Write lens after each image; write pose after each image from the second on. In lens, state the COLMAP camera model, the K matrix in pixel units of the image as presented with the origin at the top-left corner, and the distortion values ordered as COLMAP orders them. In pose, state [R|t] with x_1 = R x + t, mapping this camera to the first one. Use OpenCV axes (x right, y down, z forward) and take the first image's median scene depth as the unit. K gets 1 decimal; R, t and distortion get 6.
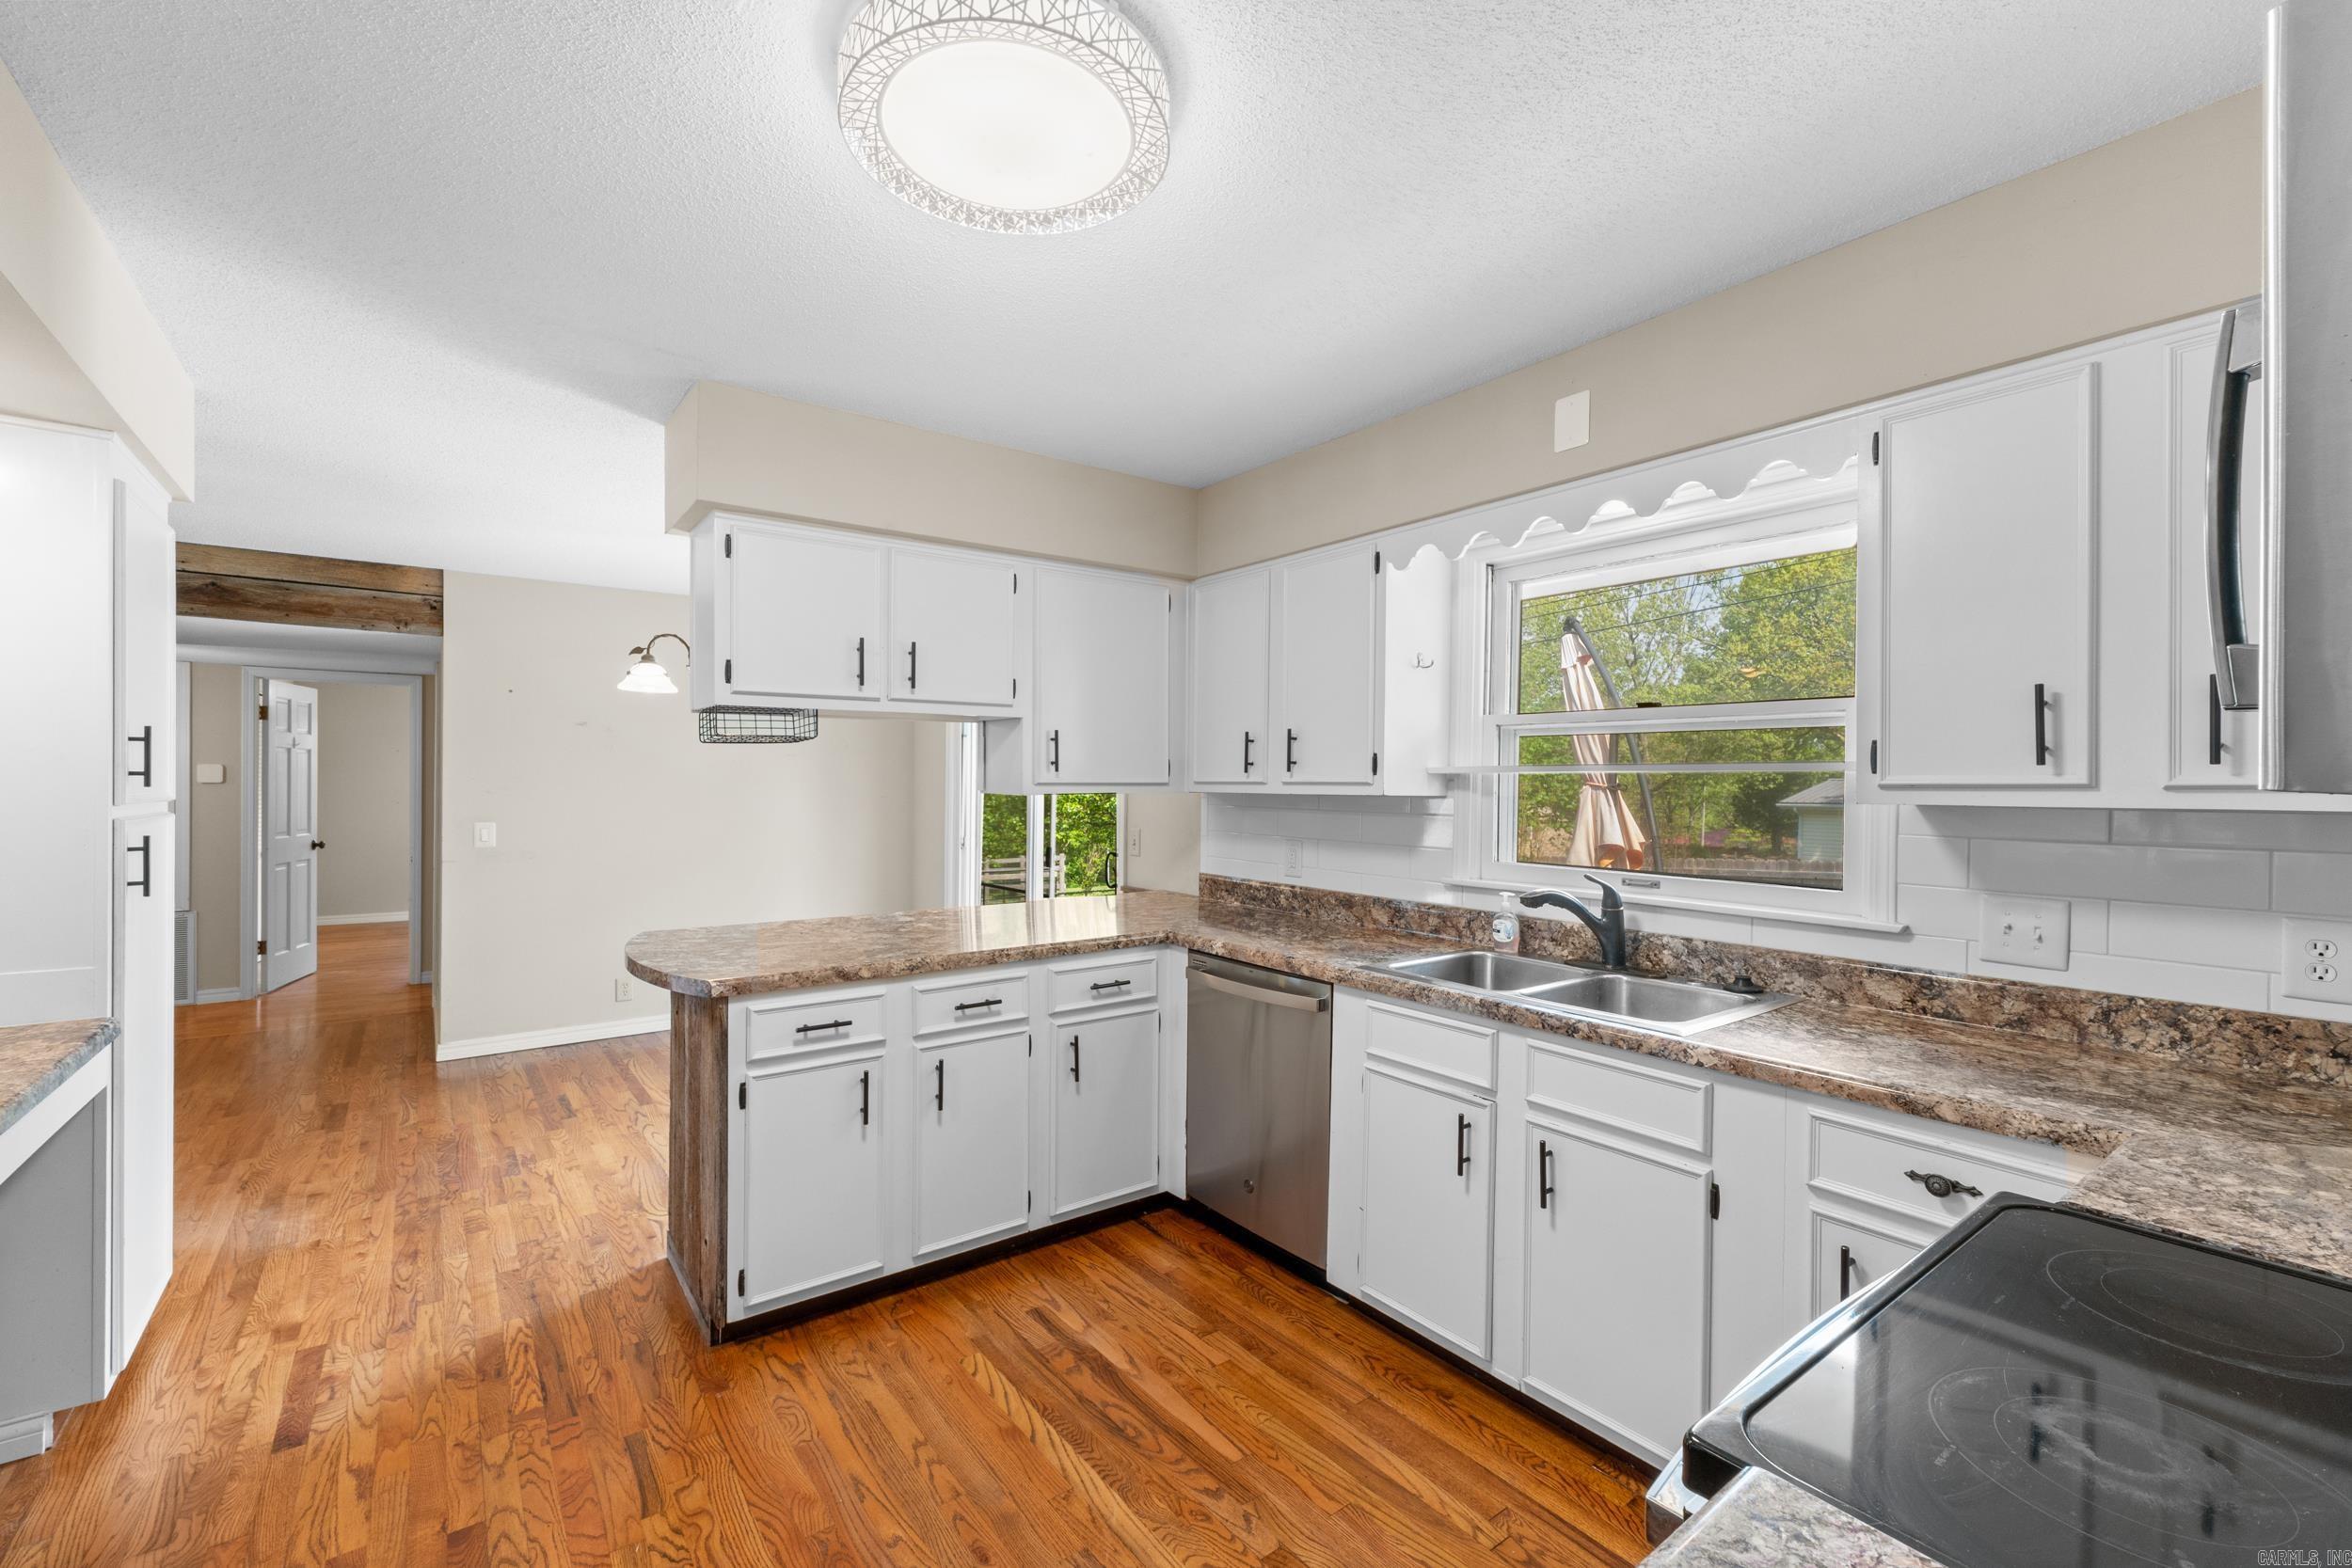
lens RADIAL K [[999.3, 0, 1179.6], [0, 999.3, 788.4], [0, 0, 1]] dist [0.001588, 0.000883]
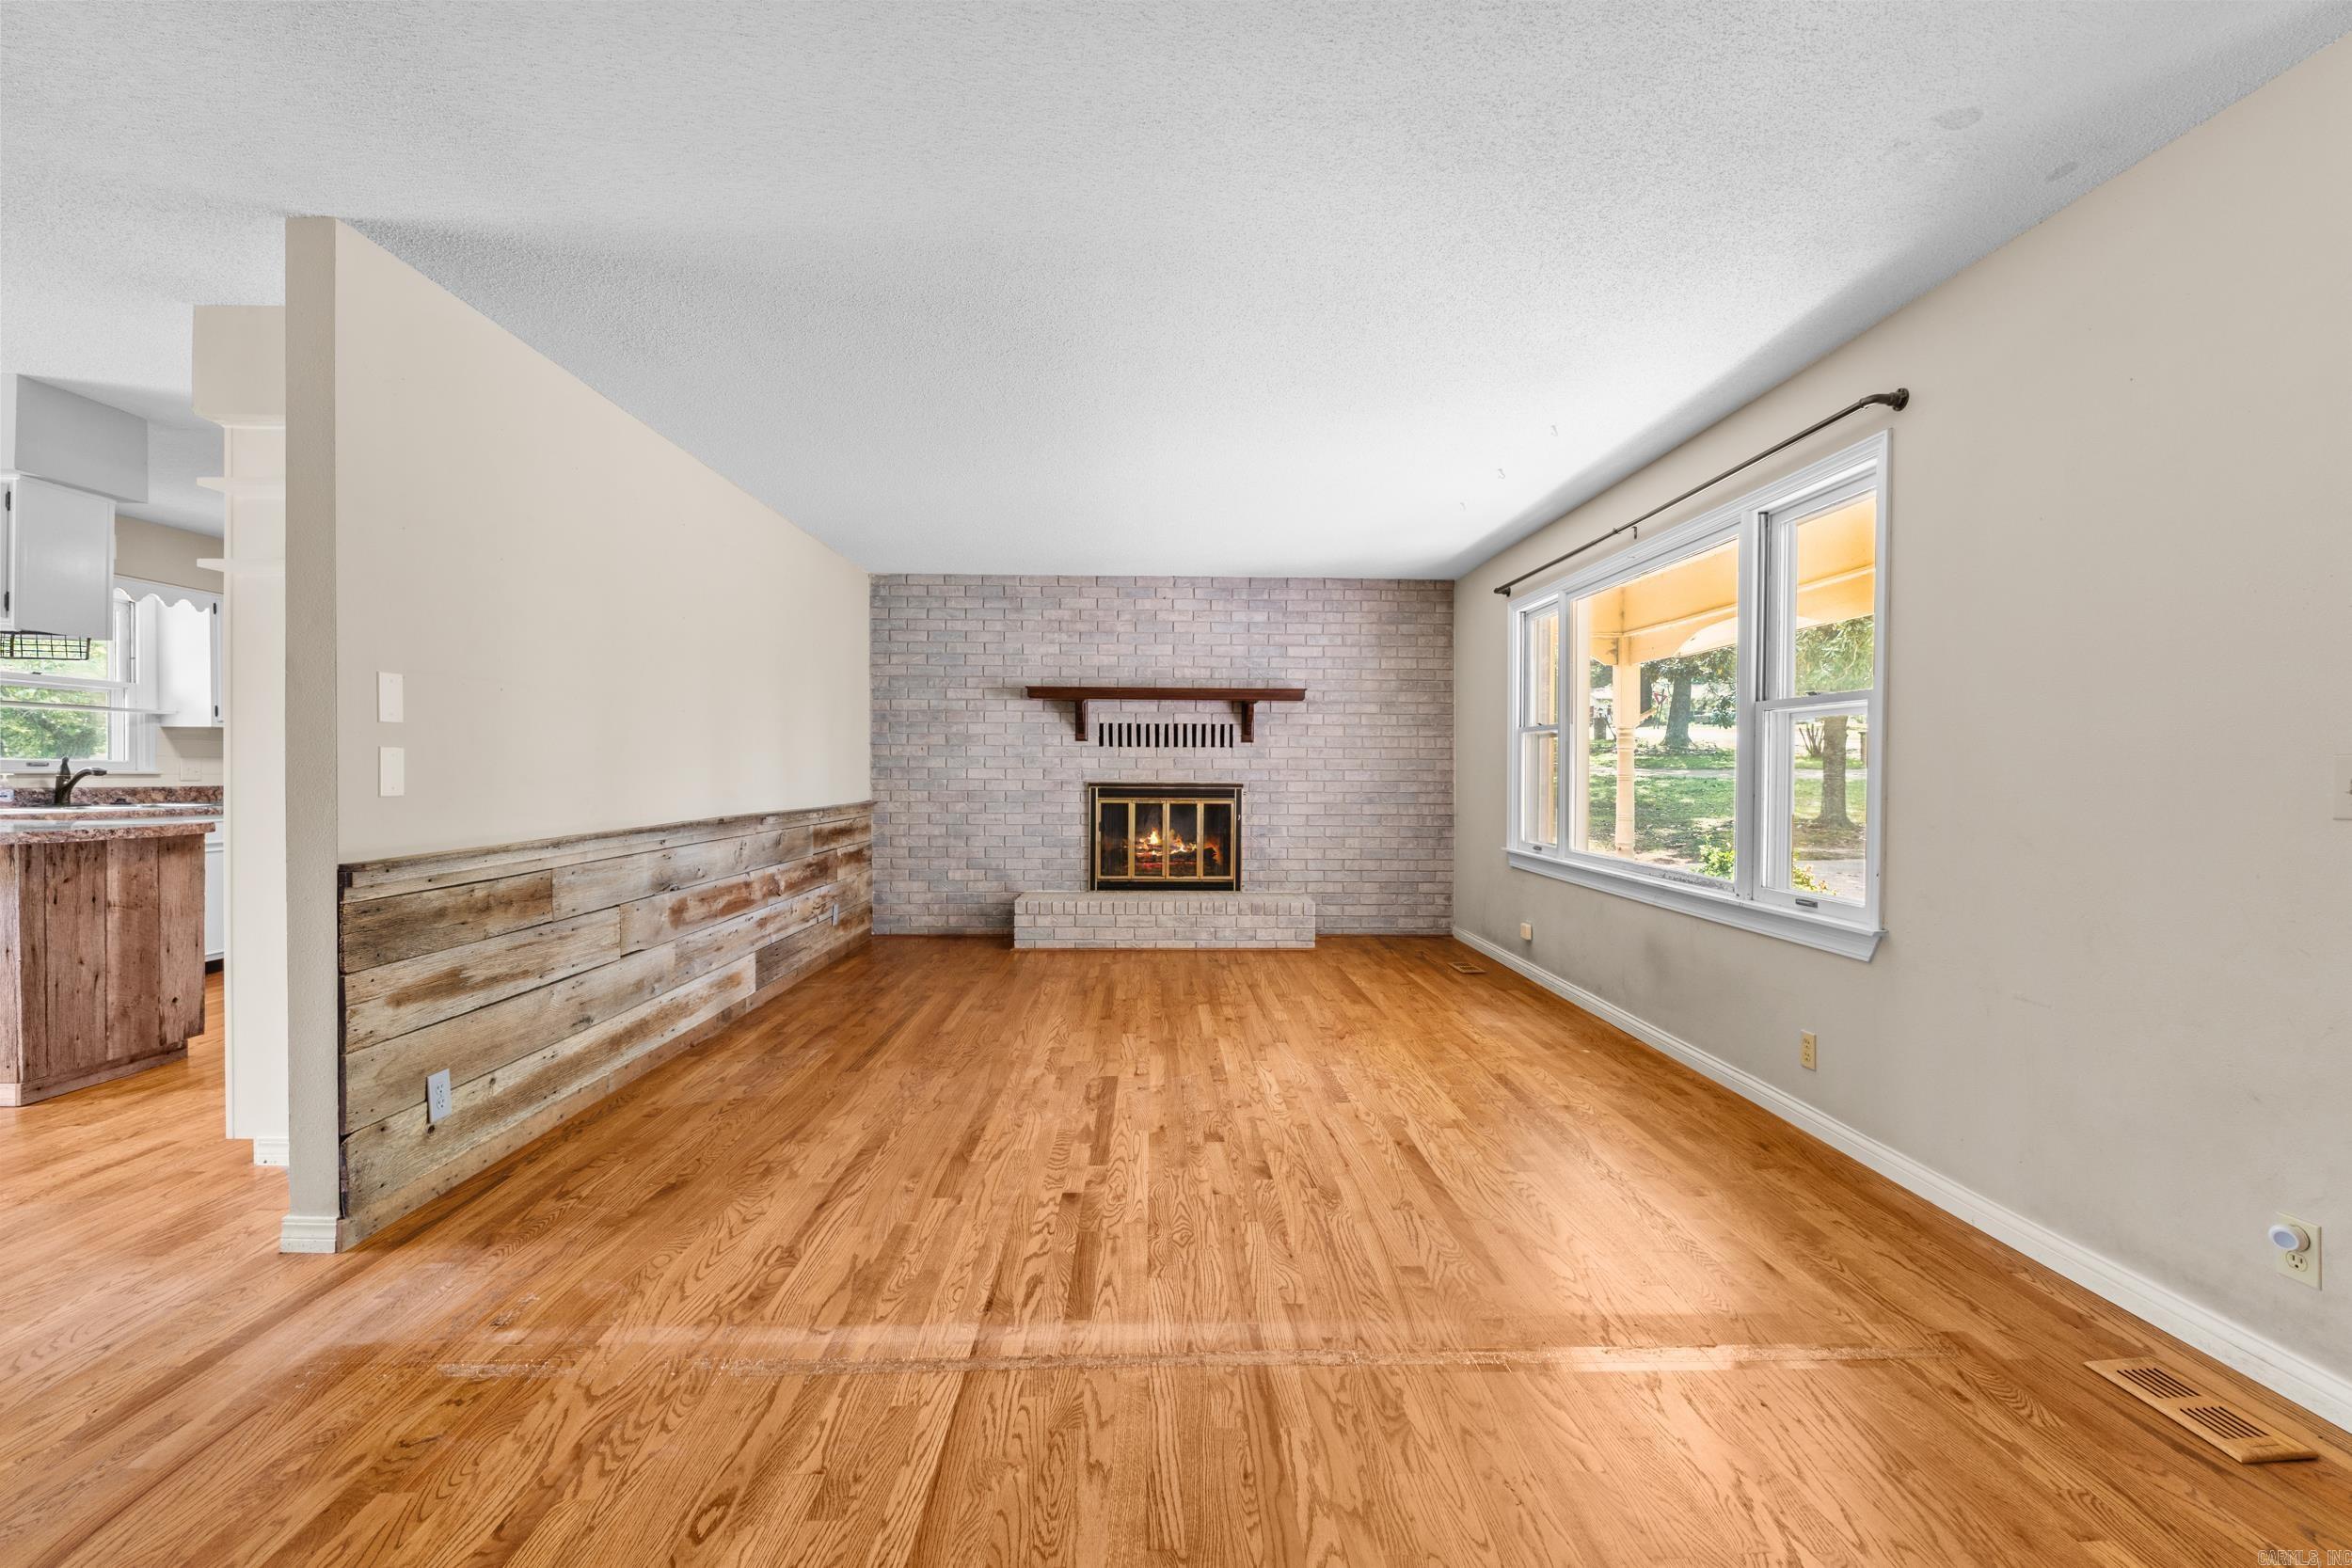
lens RADIAL K [[999.3, 0, 1163.6], [0, 999.3, 784.4], [0, 0, 1]] dist [0.001588, 0.000883]
pose [[-0.805226, -0.022401, 0.592545, -1.991714], [-0.012398, 0.999704, 0.020945, 0.053195], [-0.592838, 0.009519, -0.805265, 1.027365]]
